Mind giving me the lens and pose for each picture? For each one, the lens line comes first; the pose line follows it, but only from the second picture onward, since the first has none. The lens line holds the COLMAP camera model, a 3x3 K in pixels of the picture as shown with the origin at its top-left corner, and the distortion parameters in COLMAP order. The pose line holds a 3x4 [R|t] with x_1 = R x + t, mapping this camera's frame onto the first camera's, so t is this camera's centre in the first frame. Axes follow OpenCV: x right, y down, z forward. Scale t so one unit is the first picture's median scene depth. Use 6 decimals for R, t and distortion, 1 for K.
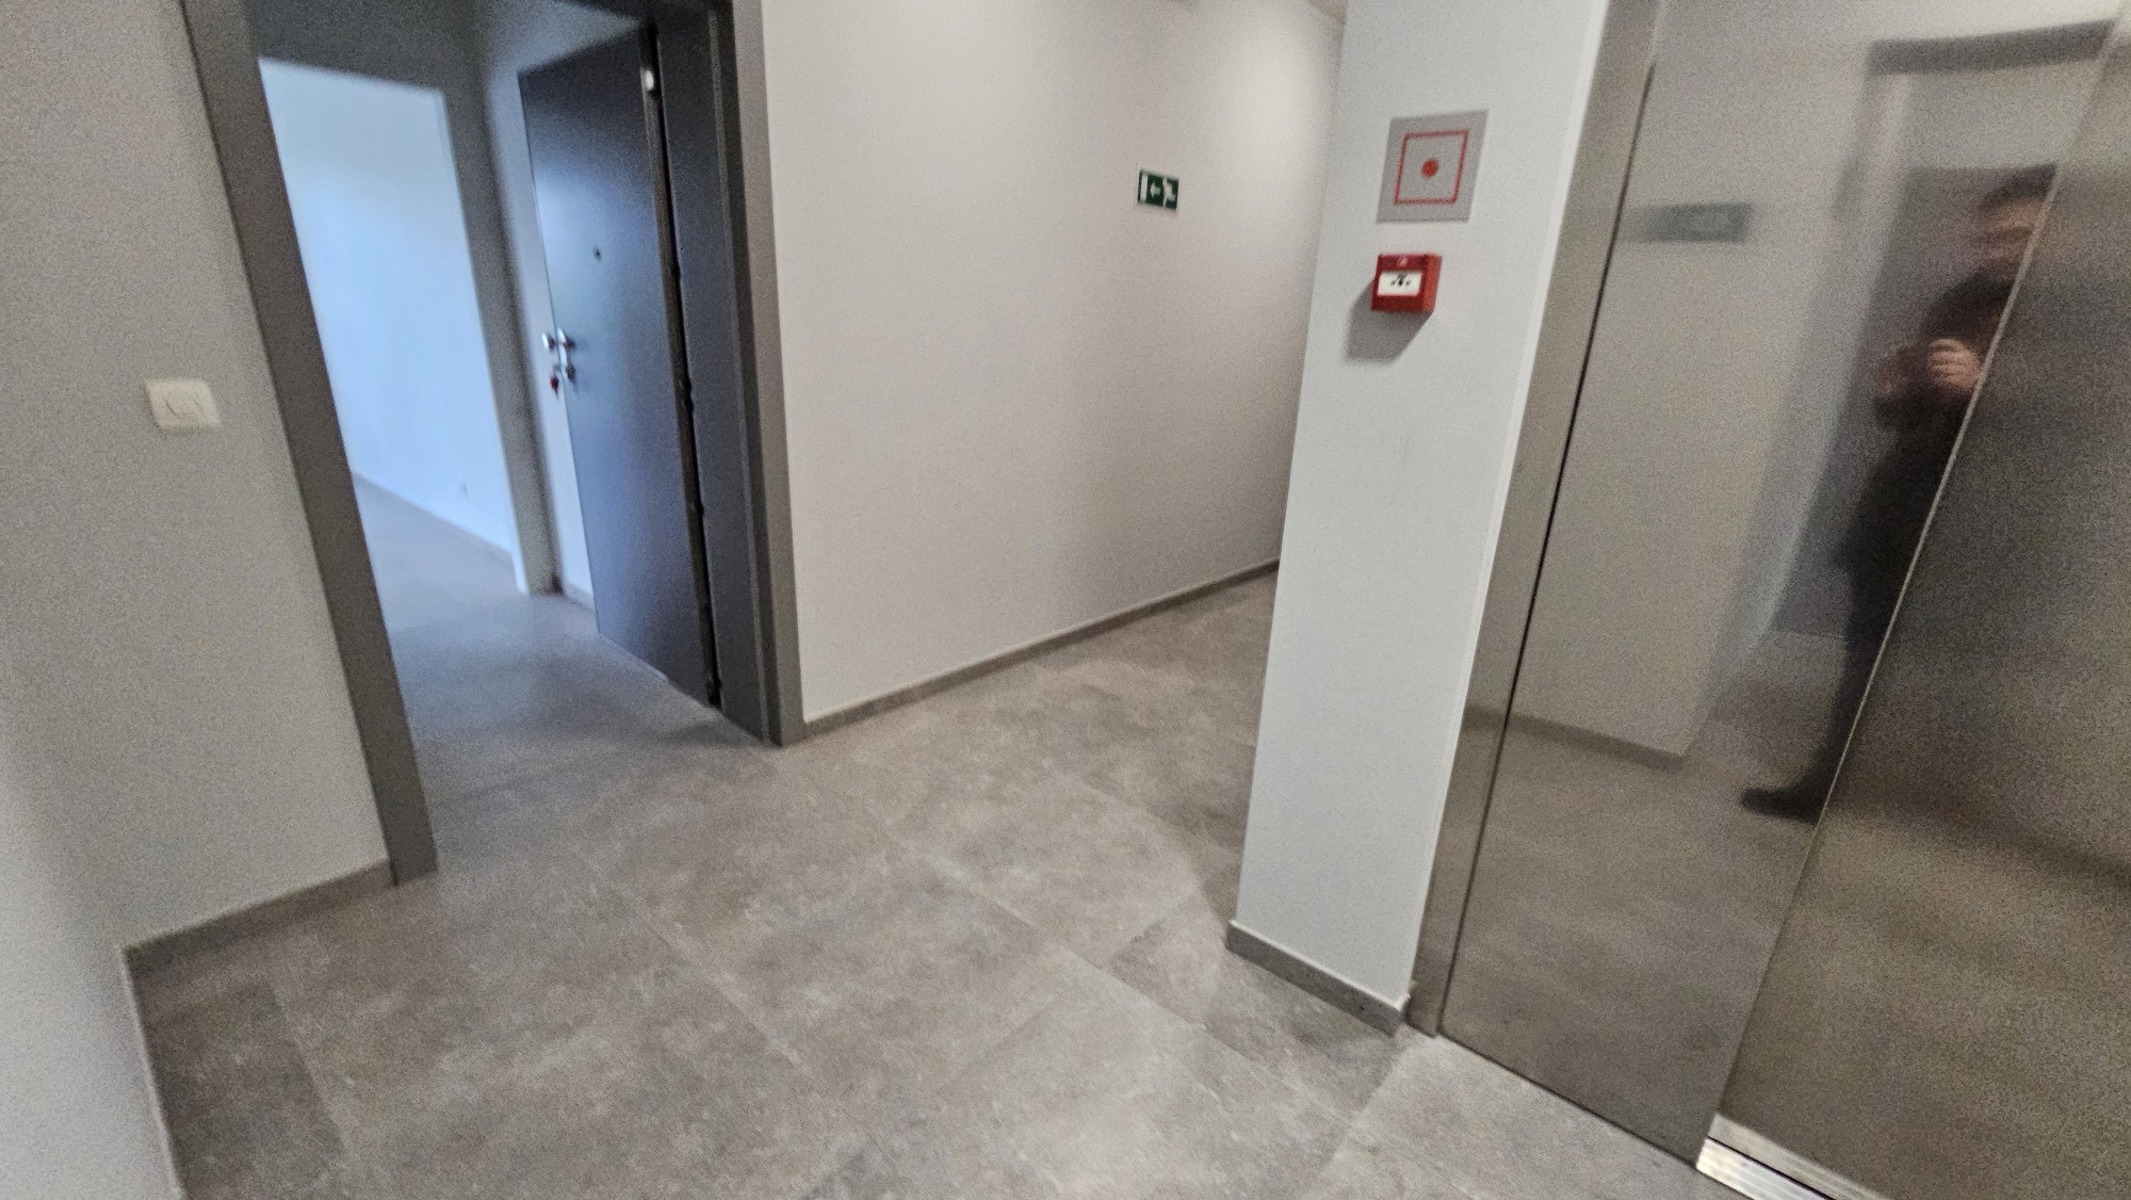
lens RADIAL K [[879.3, 0, 1069.3], [0, 879.3, 619.5], [0, 0, 1]] dist [0.008026, 0.000511]
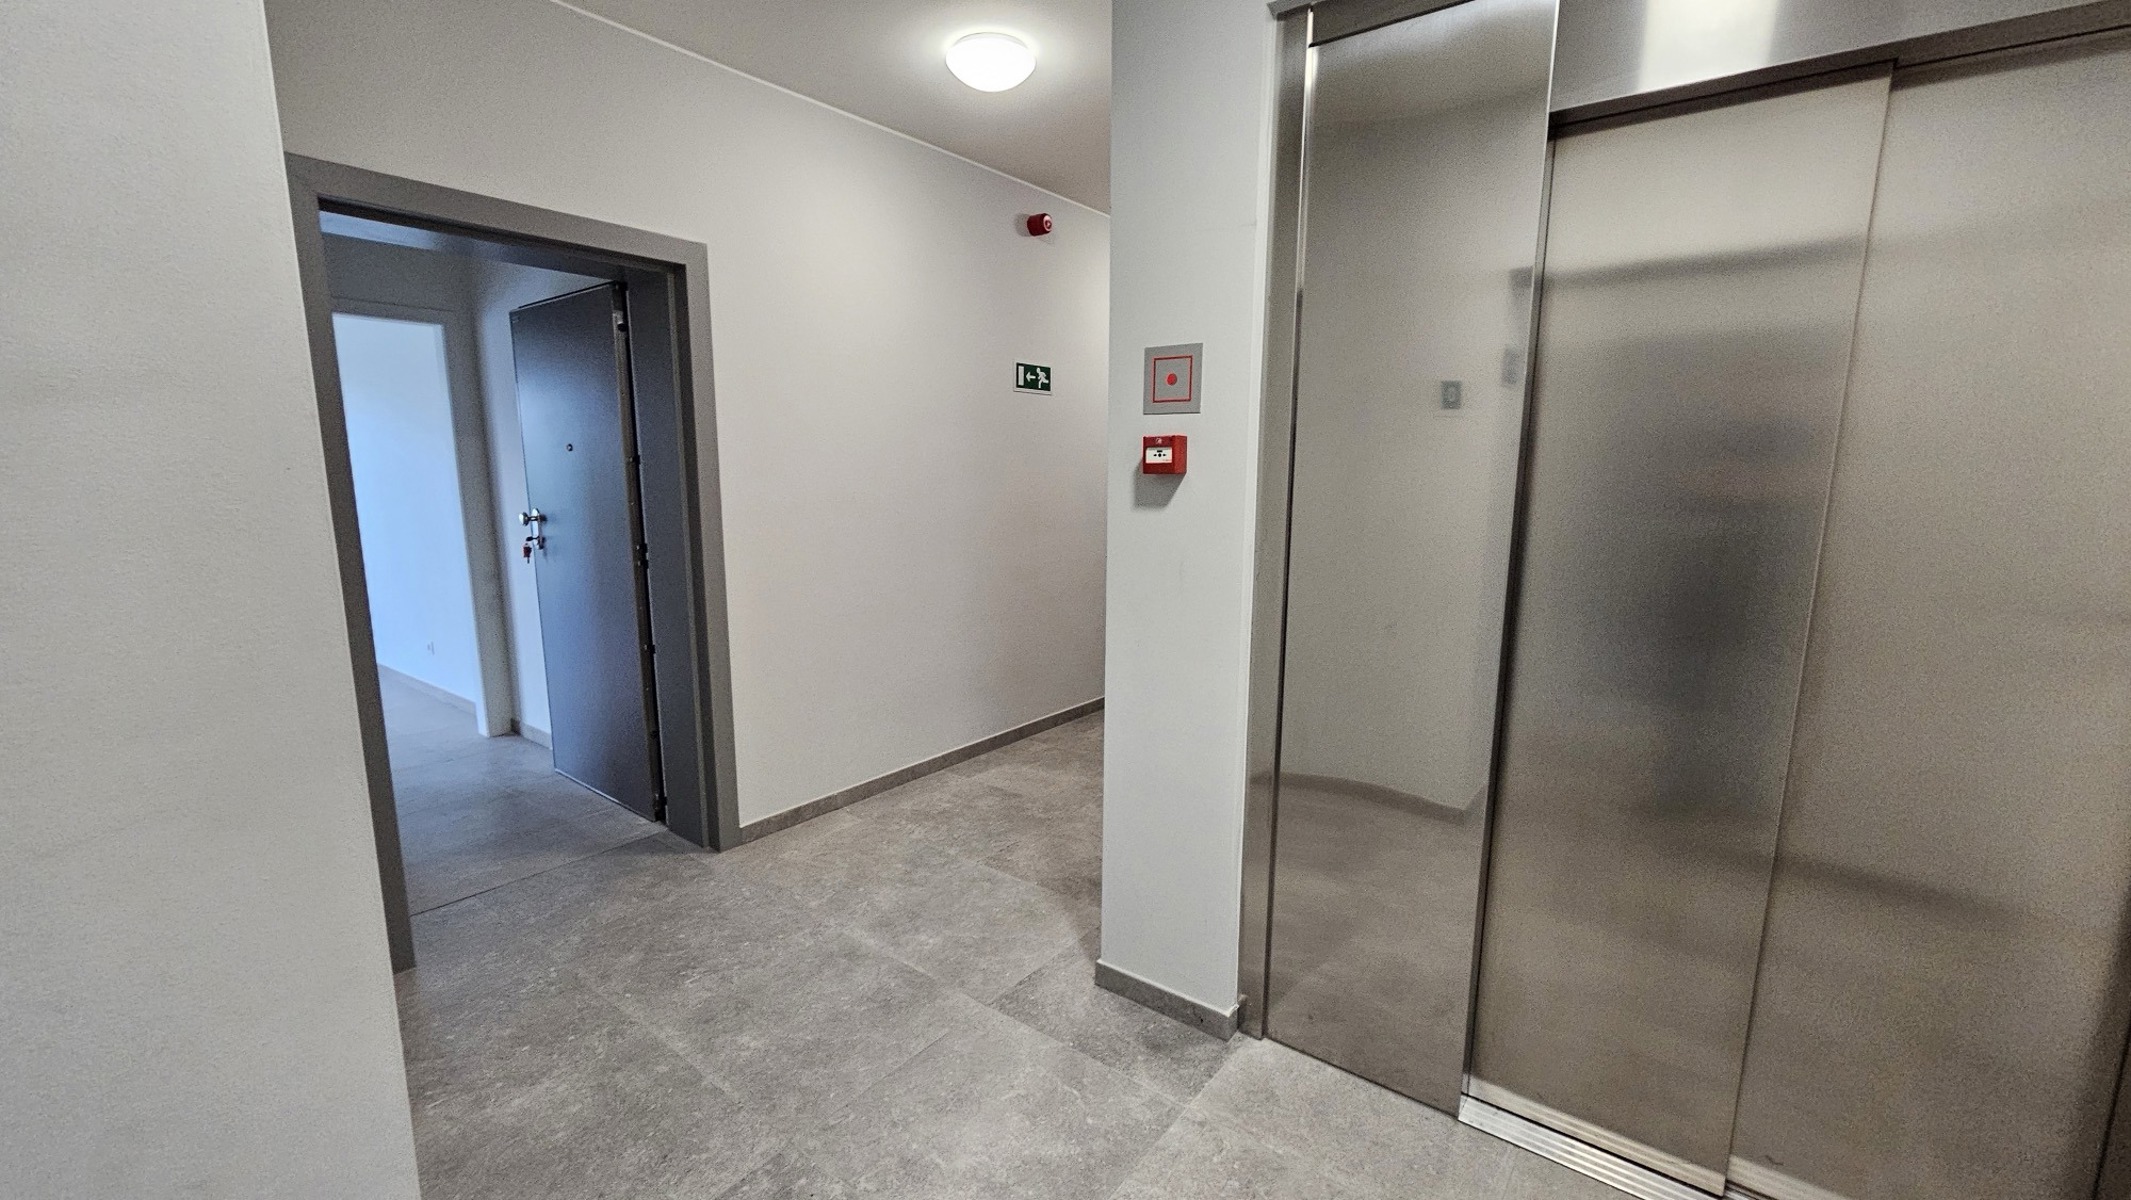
lens RADIAL K [[879.3, 0, 1058.4], [0, 879.3, 611.4], [0, 0, 1]] dist [0.008026, 0.000511]
pose [[0.997586, -0.049493, 0.048709, 0.093913], [0.056892, 0.984720, -0.164593, 0.067688], [-0.039819, 0.166966, 0.985158, -0.258920]]
